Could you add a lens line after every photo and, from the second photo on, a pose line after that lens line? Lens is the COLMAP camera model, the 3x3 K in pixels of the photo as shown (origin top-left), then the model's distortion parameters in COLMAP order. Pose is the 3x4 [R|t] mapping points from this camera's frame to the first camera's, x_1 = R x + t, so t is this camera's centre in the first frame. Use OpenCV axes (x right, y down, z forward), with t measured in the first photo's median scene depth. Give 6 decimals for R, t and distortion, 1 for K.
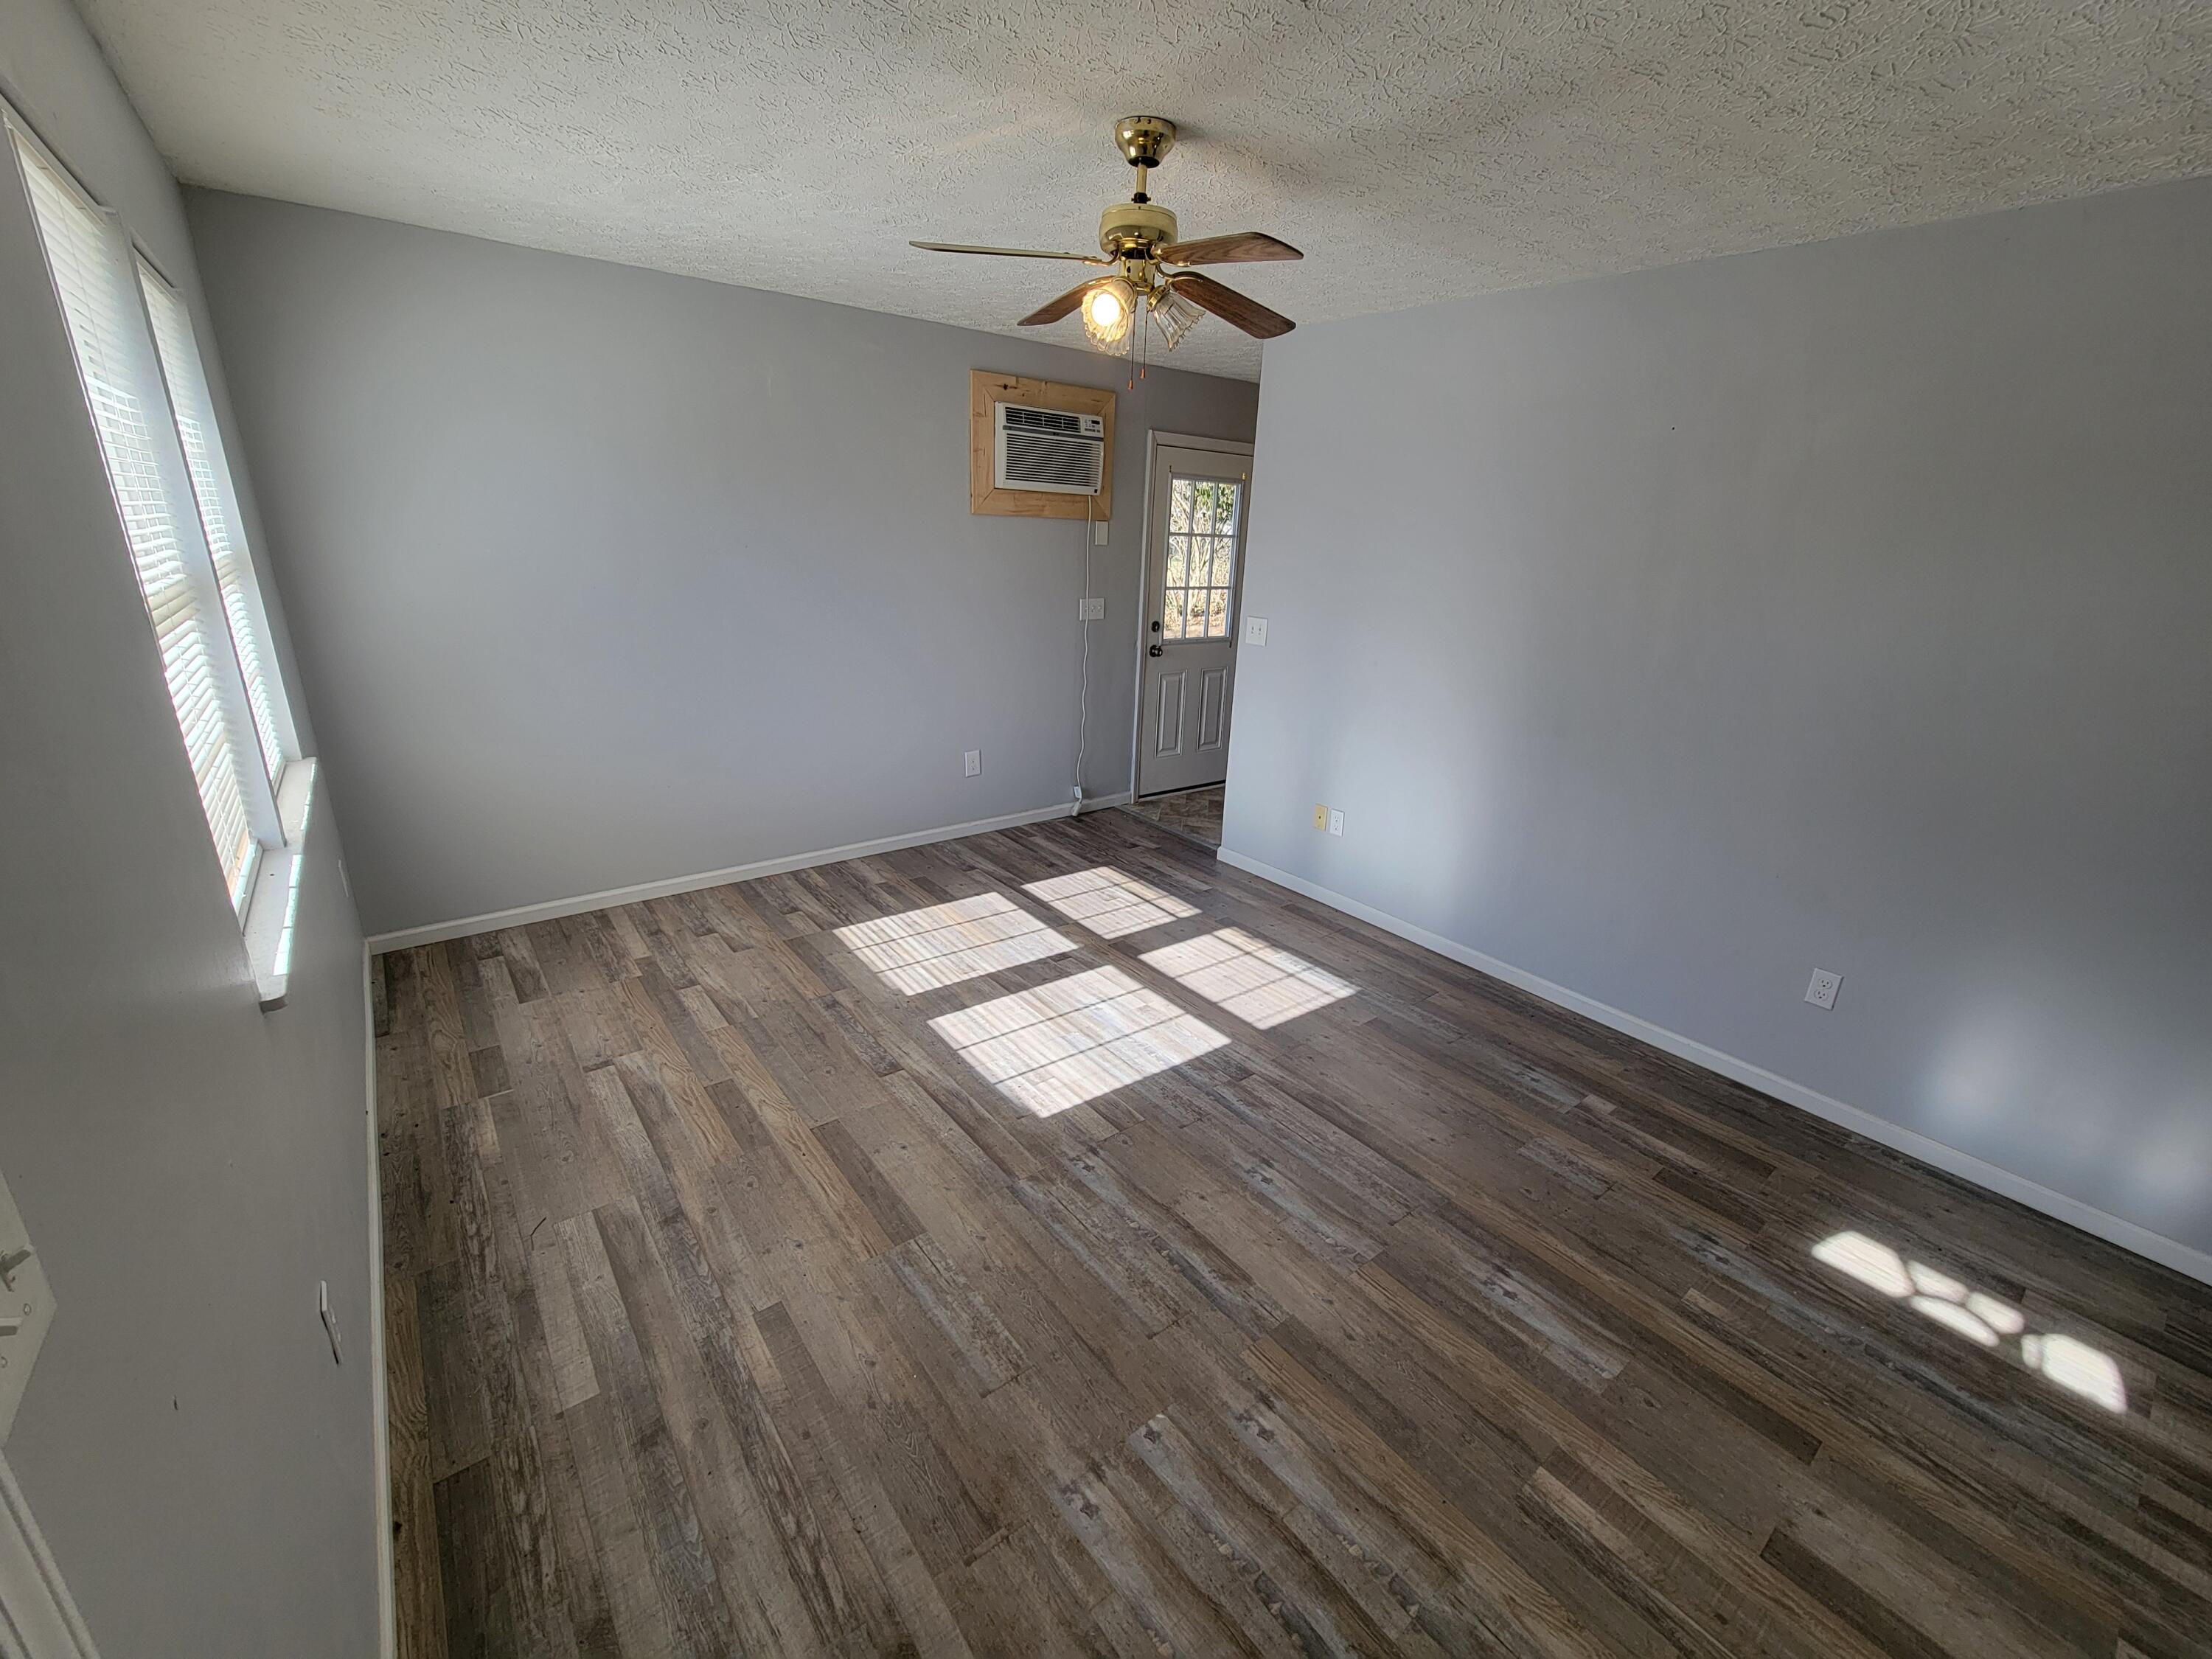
lens RADIAL K [[905.6, 0, 1101.9], [0, 905.6, 836.9], [0, 0, 1]] dist [-0.004225, 0.000540]
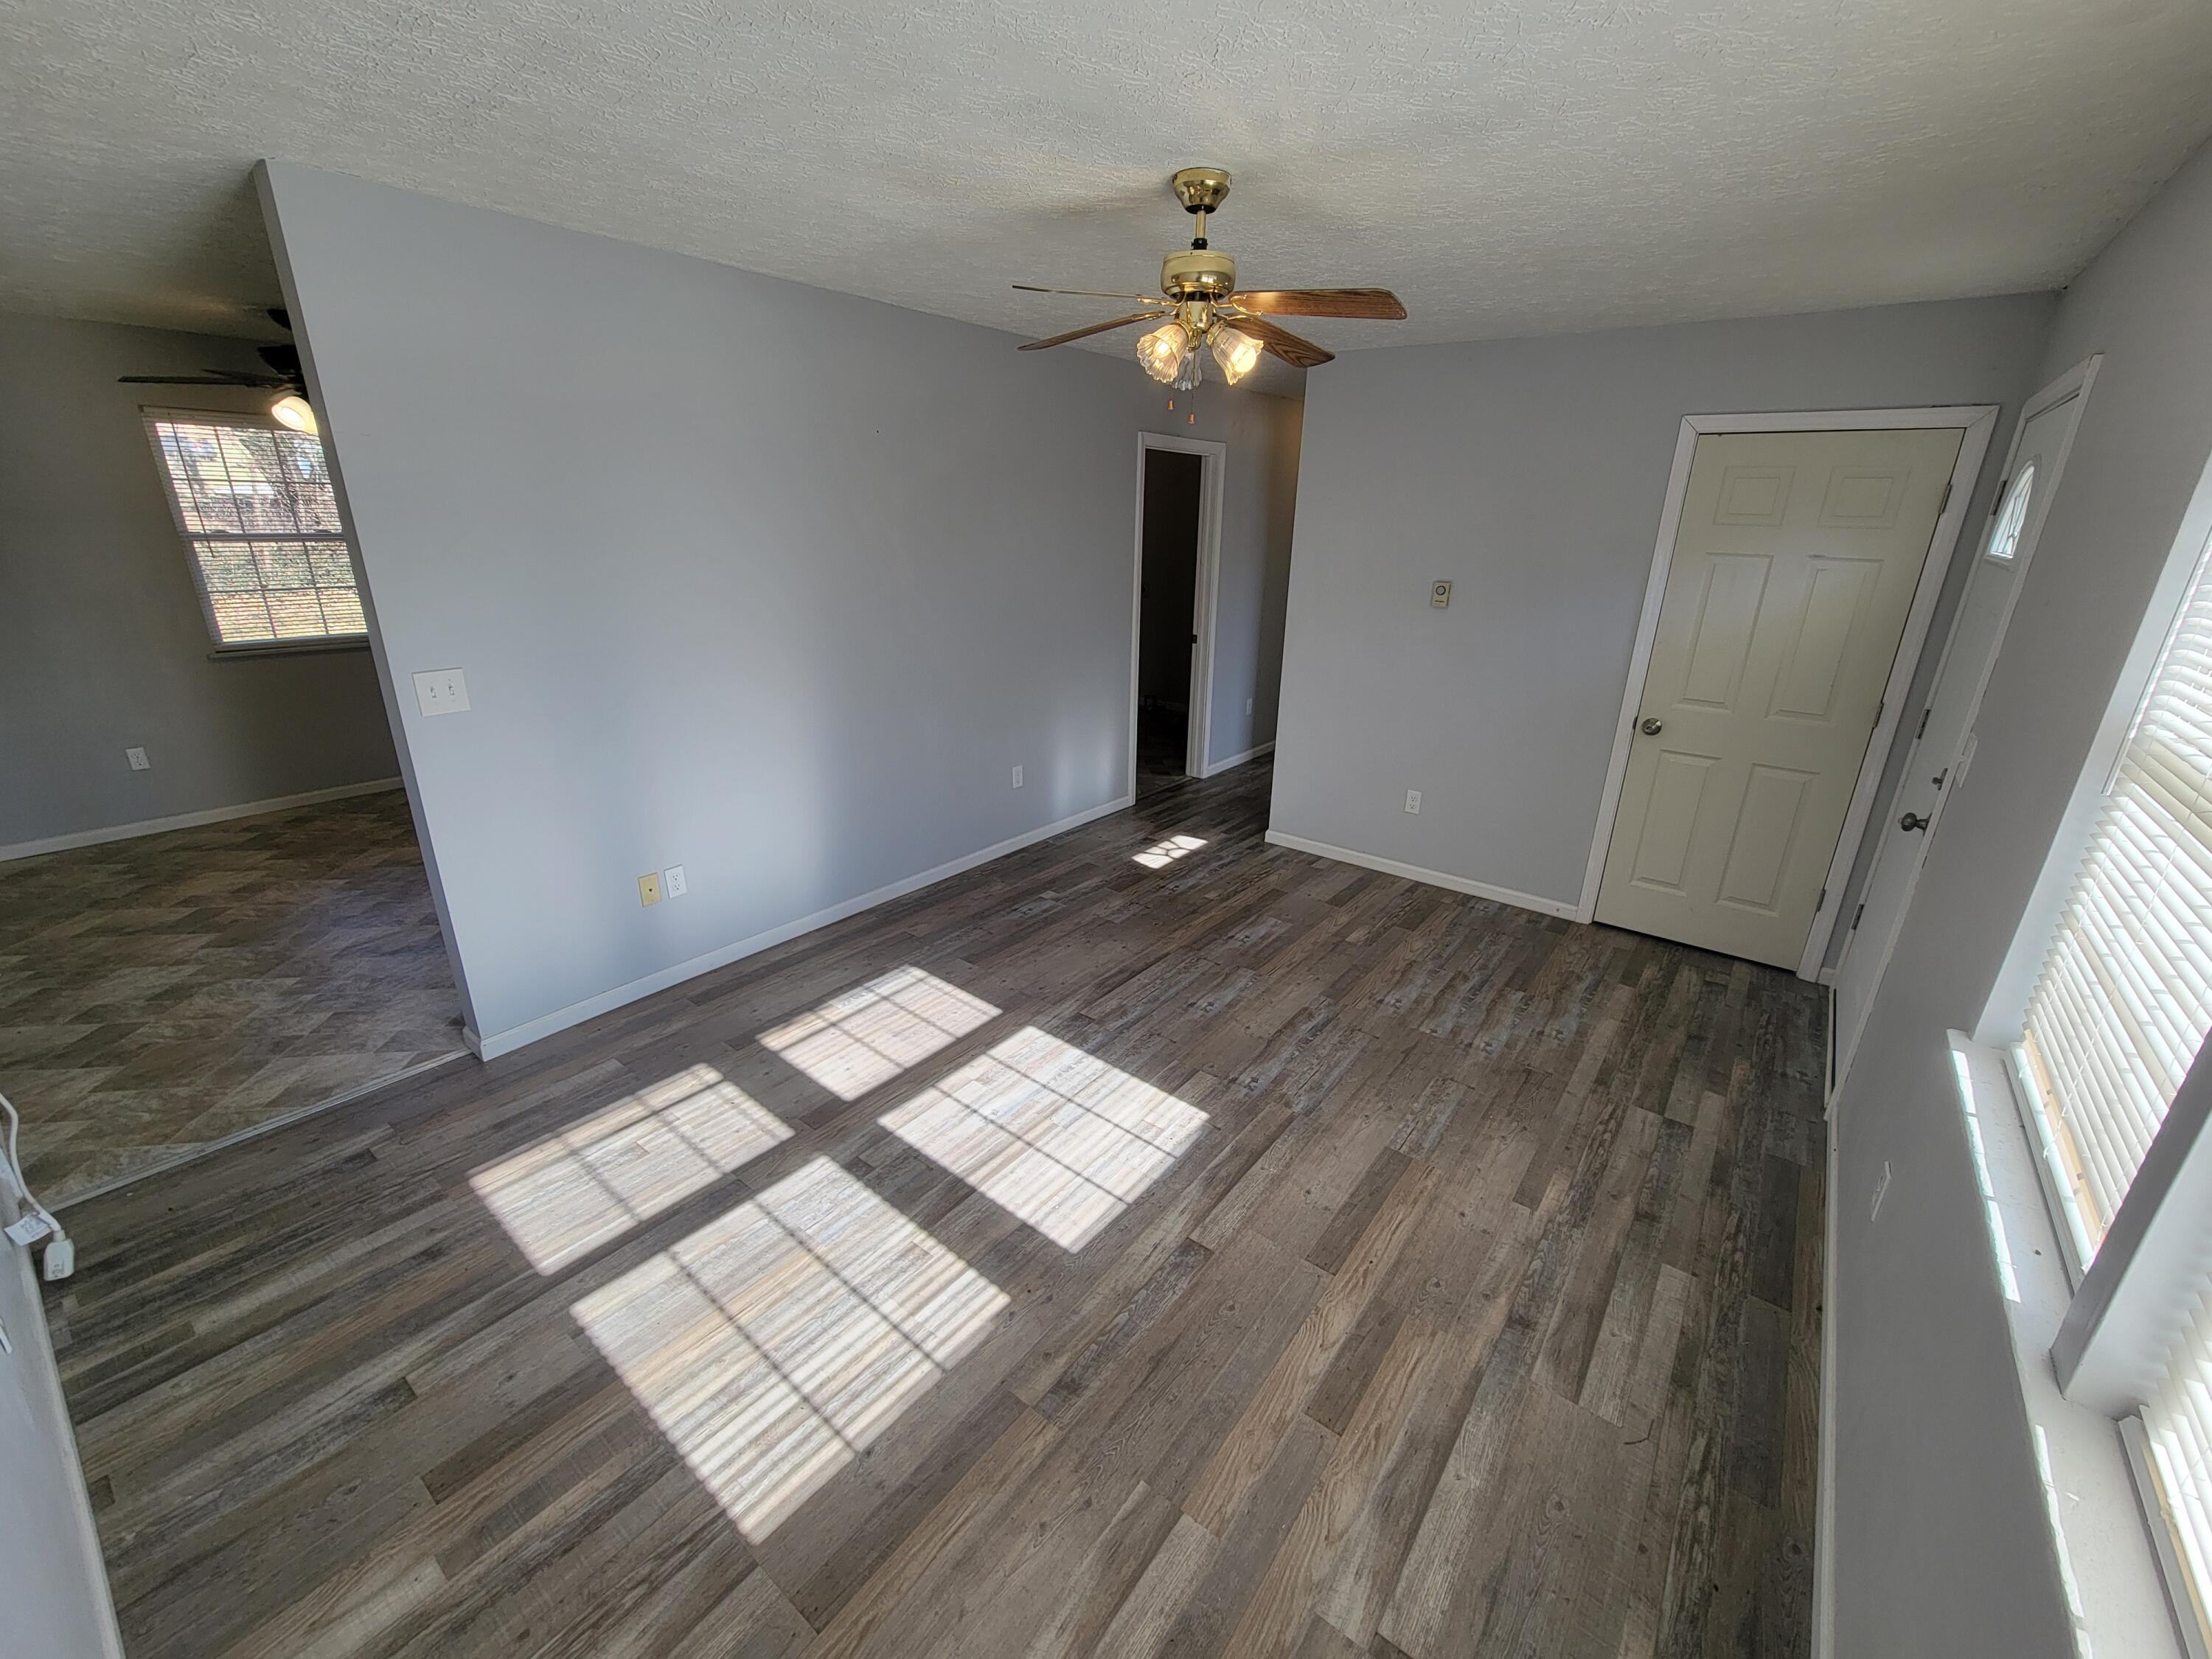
lens RADIAL K [[905.6, 0, 1110.0], [0, 905.6, 837.0], [0, 0, 1]] dist [-0.004225, 0.000540]
pose [[-0.250866, -0.381181, 0.889813, -0.821600], [0.285110, 0.849339, 0.444224, -0.450036], [-0.925083, 0.365136, -0.104392, 1.059319]]
